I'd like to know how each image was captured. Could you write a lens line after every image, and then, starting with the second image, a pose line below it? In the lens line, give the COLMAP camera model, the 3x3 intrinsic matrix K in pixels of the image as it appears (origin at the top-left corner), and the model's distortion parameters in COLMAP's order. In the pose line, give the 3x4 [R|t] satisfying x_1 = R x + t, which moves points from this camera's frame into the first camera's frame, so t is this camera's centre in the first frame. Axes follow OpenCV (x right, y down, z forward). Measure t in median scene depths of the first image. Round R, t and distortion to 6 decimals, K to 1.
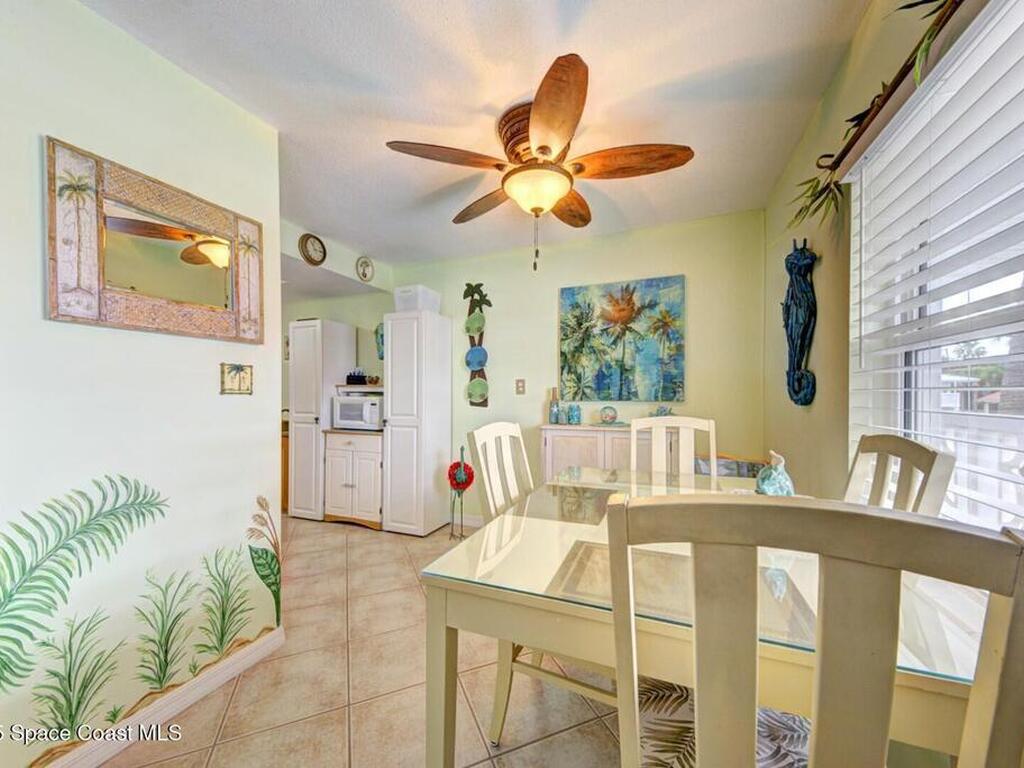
lens RADIAL K [[396.1, 0, 508.7], [0, 396.1, 395.8], [0, 0, 1]] dist [0.027961, -0.005022]
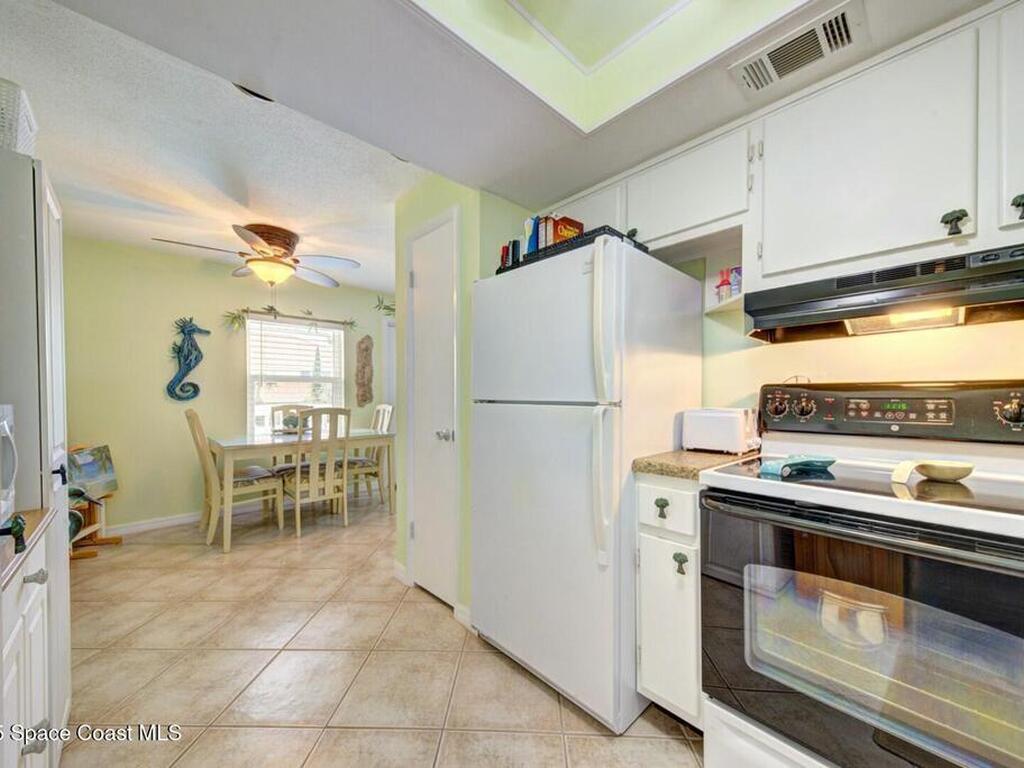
lens RADIAL K [[396.1, 0, 505.8], [0, 396.1, 396.5], [0, 0, 1]] dist [0.027961, -0.005022]
pose [[-0.907016, 0.001137, 0.421094, -0.917819], [0.007468, 0.999883, 0.013387, -0.005753], [-0.421029, 0.015287, -0.906918, 1.288294]]
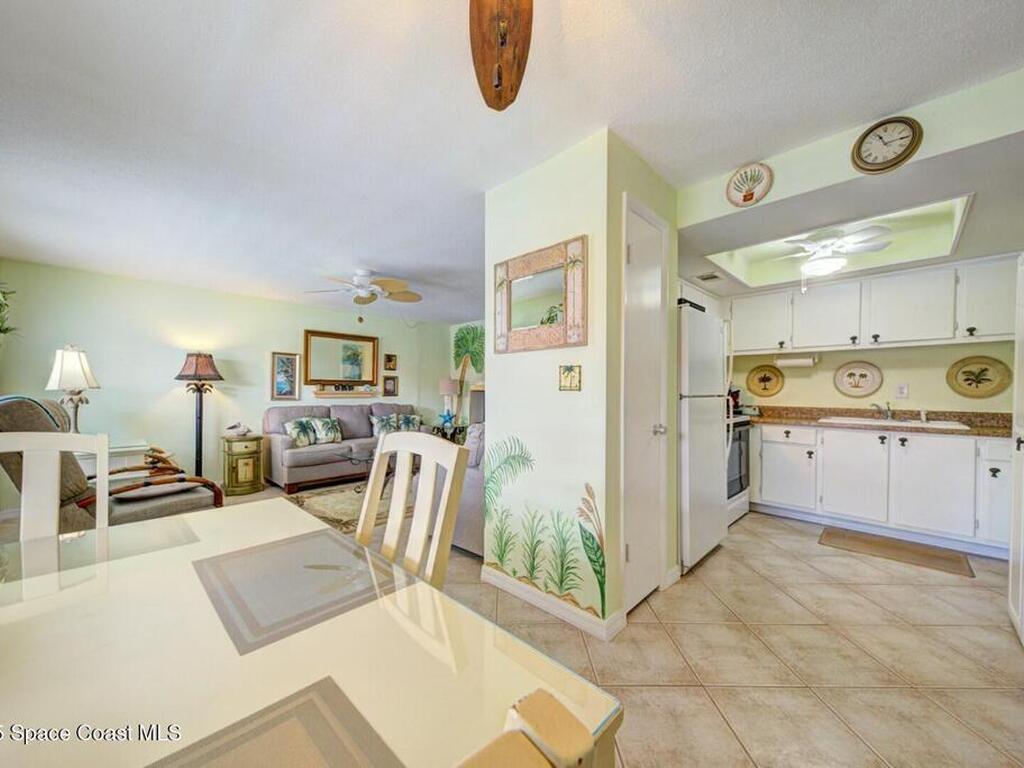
lens RADIAL K [[396.1, 0, 511.1], [0, 396.1, 395.4], [0, 0, 1]] dist [0.027961, -0.005022]
pose [[-0.373115, 0.013350, -0.927689, 0.275932], [-0.005491, 0.999847, 0.016597, -0.004504], [0.927769, 0.011287, -0.372984, 0.716226]]
